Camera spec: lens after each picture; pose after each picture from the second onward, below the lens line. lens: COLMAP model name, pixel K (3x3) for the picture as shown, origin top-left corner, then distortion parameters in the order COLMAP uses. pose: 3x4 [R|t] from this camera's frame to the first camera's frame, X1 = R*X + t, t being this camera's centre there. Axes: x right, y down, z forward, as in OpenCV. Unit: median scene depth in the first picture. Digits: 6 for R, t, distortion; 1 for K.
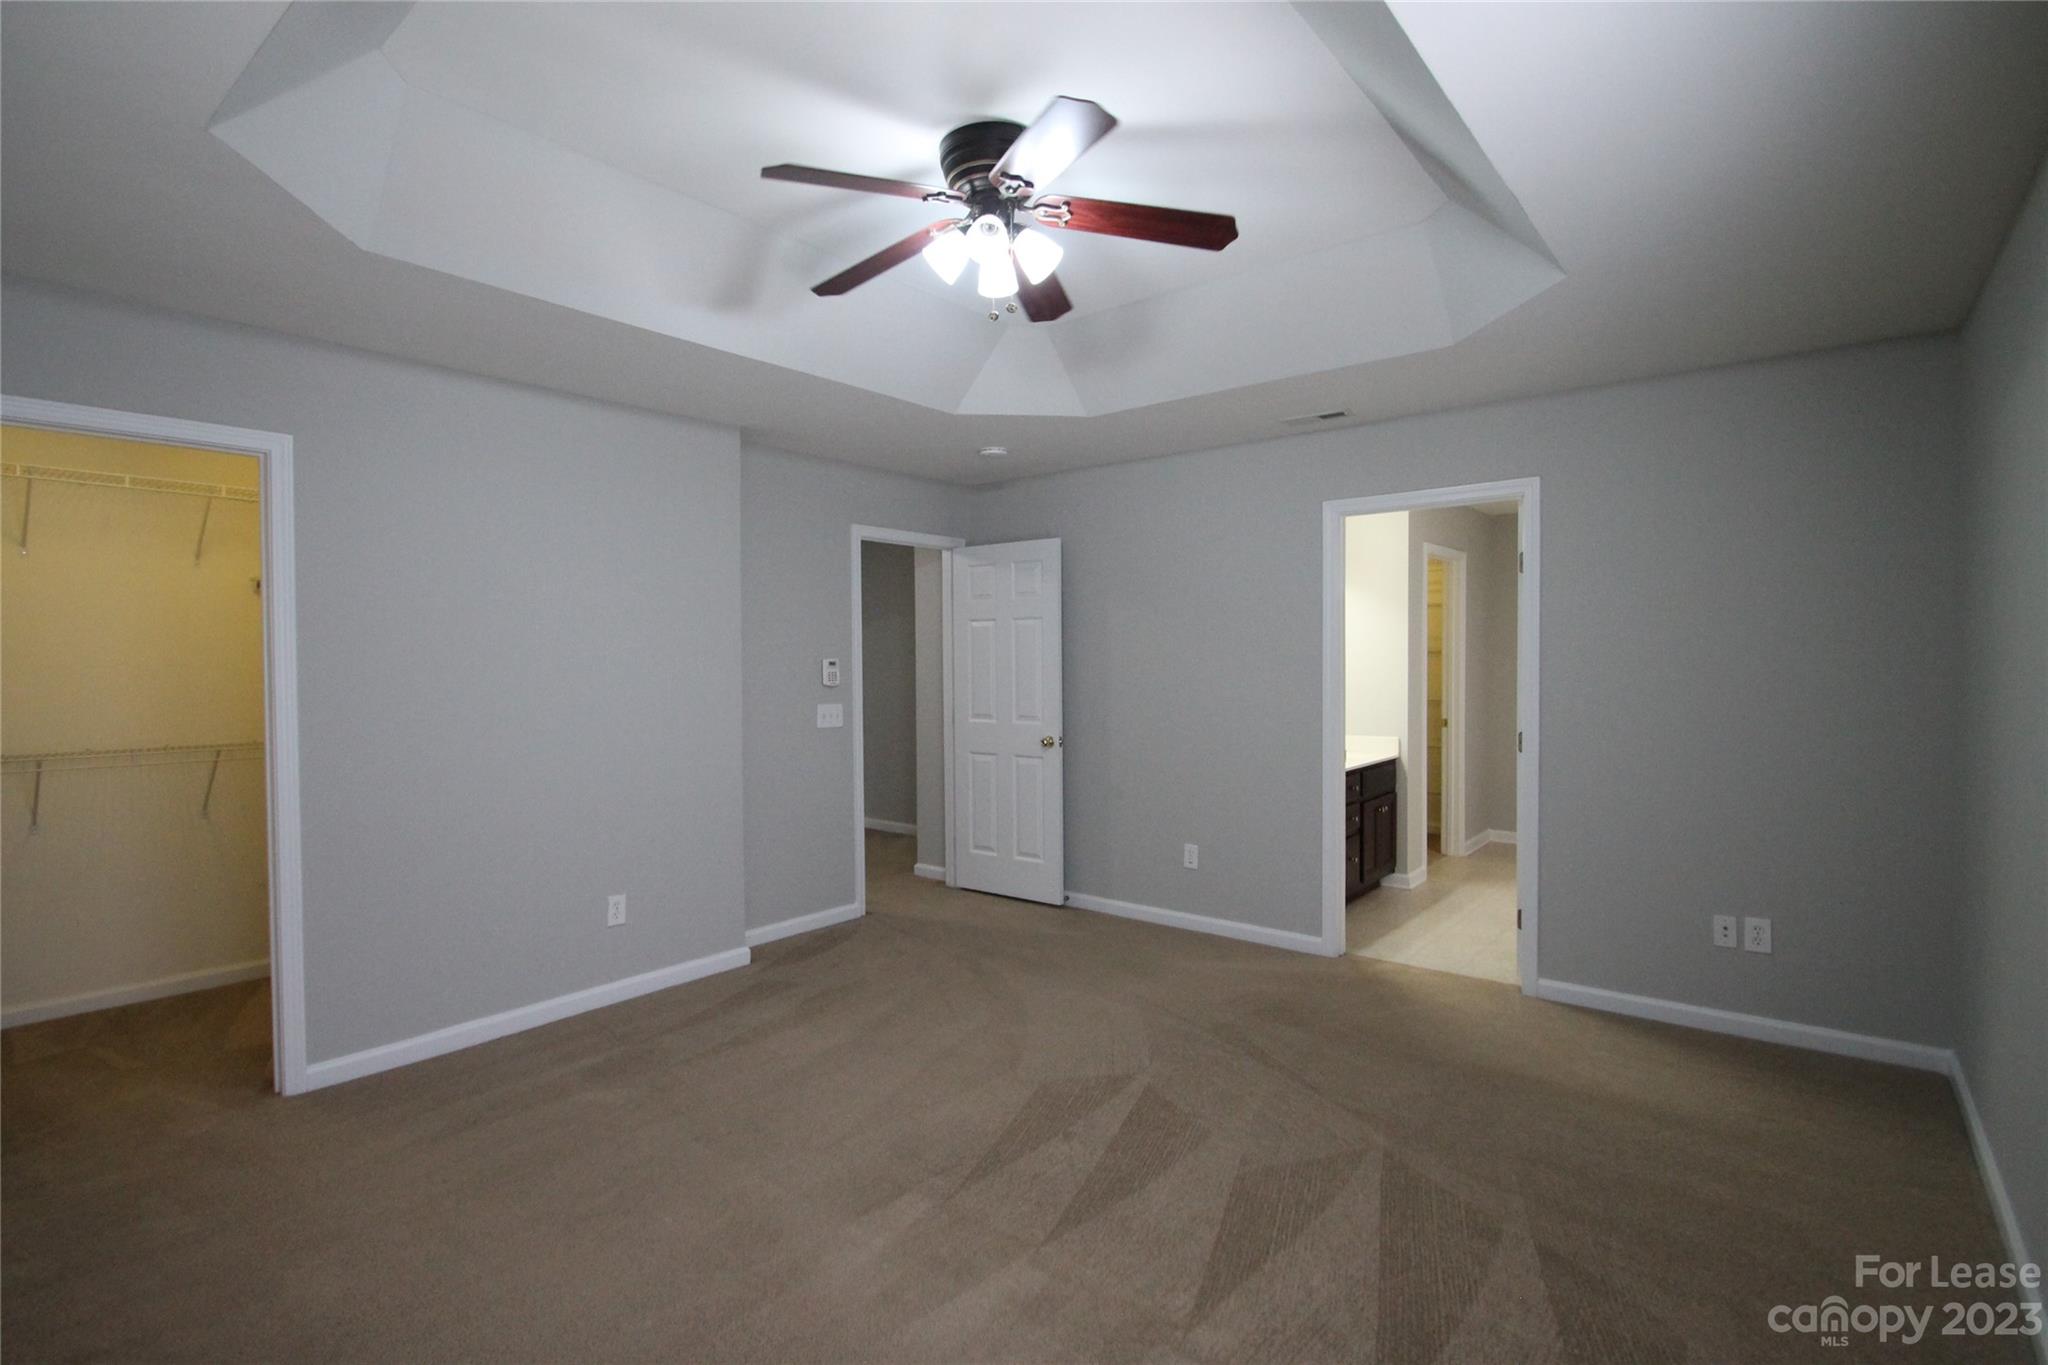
lens RADIAL K [[933.4, 0, 1024.0], [0, 933.4, 682.5], [0, 0, 1]] dist [-0.000718, -0.000226]
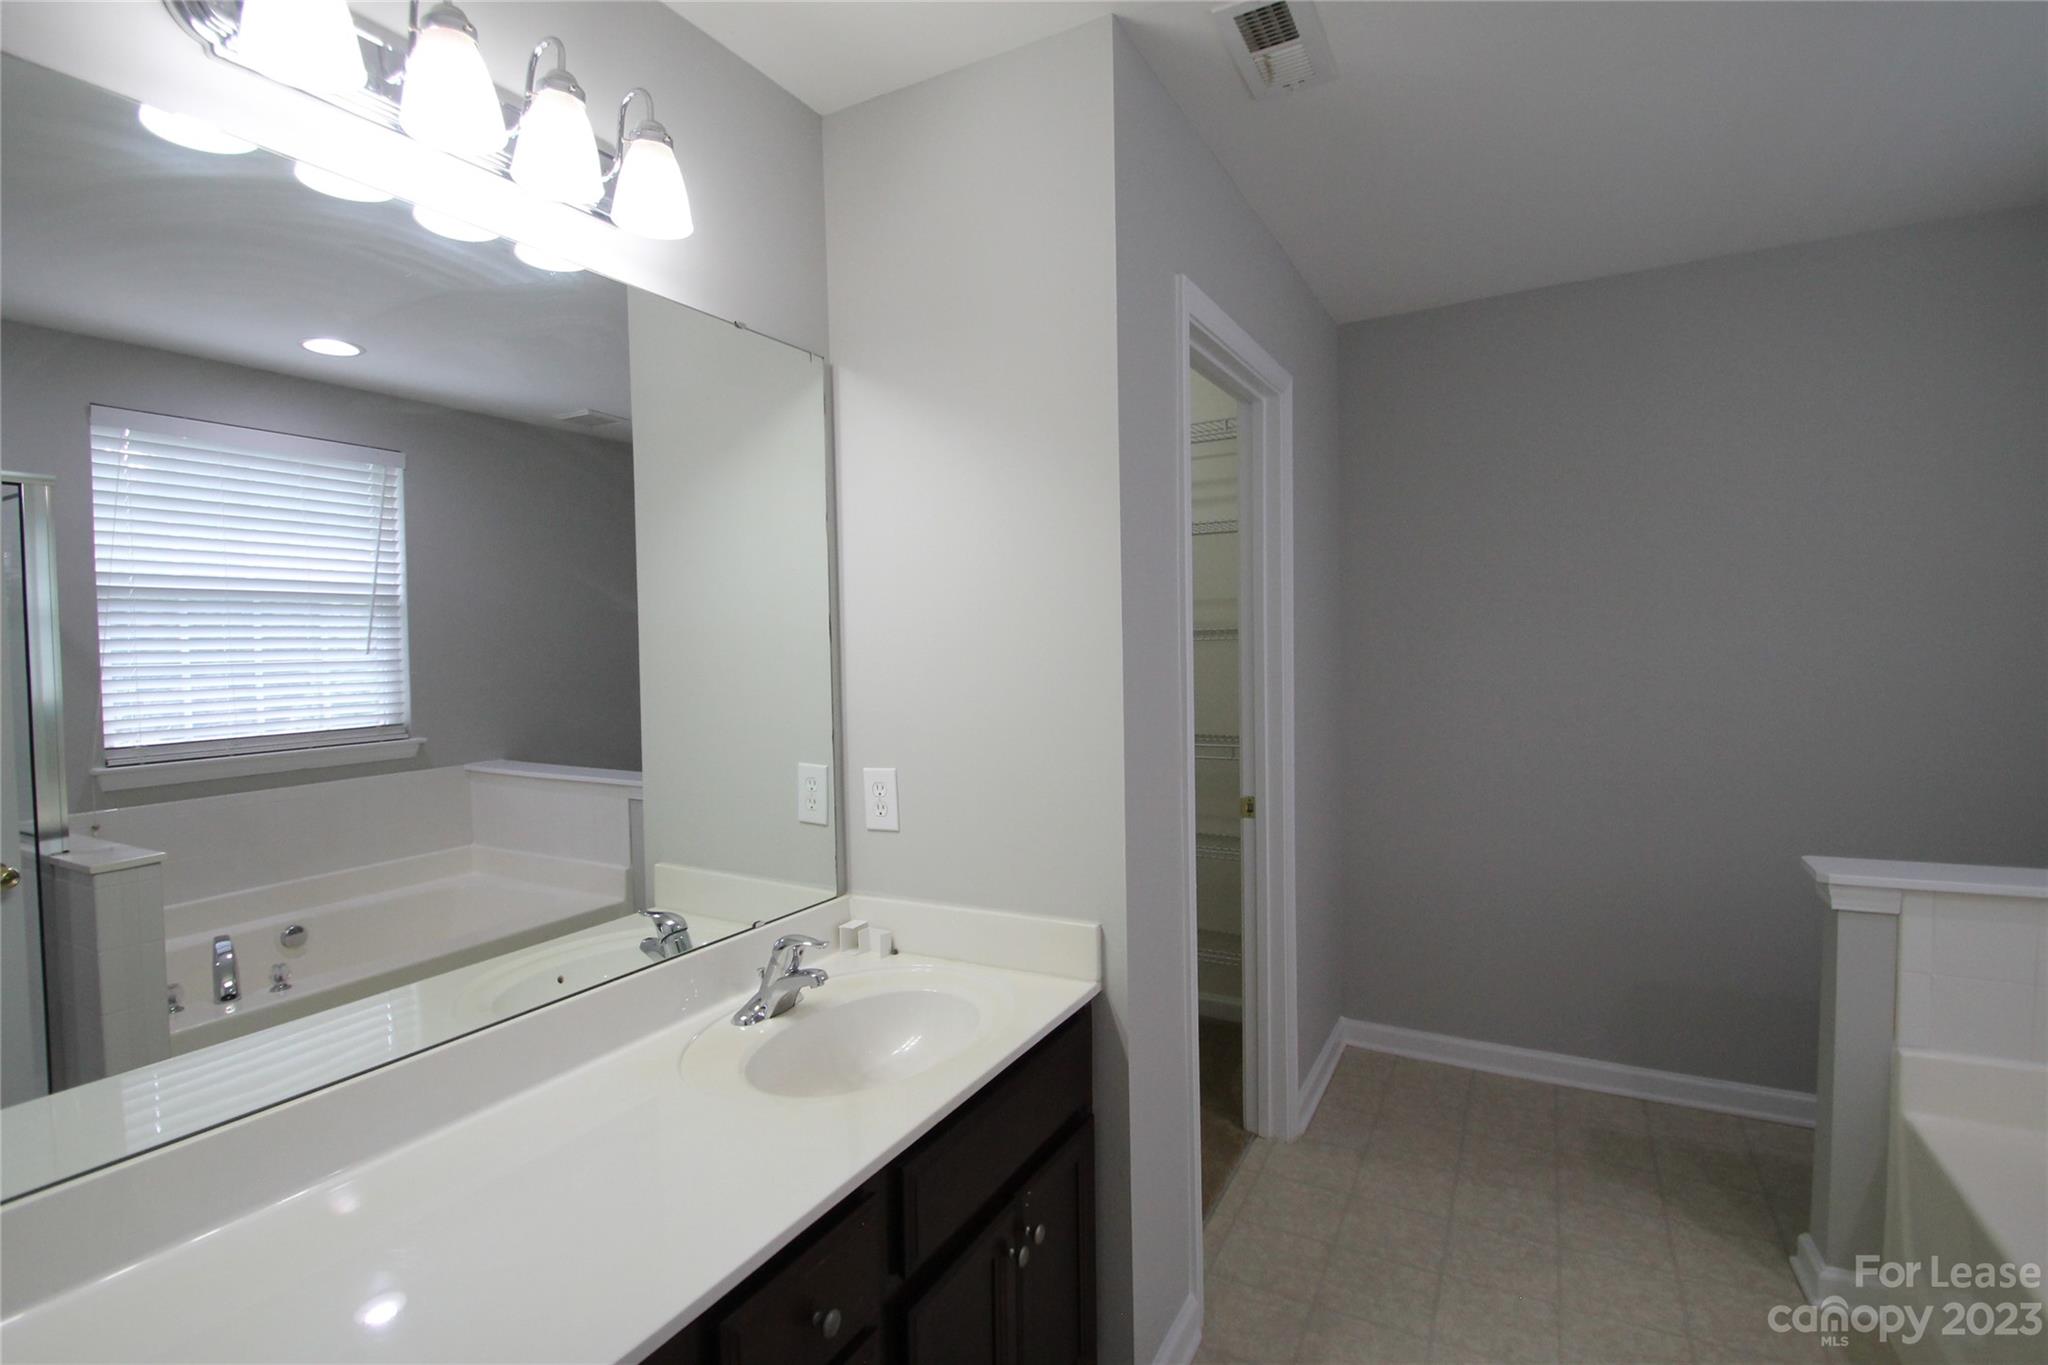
lens RADIAL K [[966.1, 0, 1001.2], [0, 966.1, 682.7], [0, 0, 1]] dist [-0.000453, -0.000842]
pose [[0.983968, -0.016308, 0.177599, 0.277584], [0.014744, 0.999840, 0.010123, -0.014396], [-0.177735, -0.007342, 0.984051, 0.619255]]
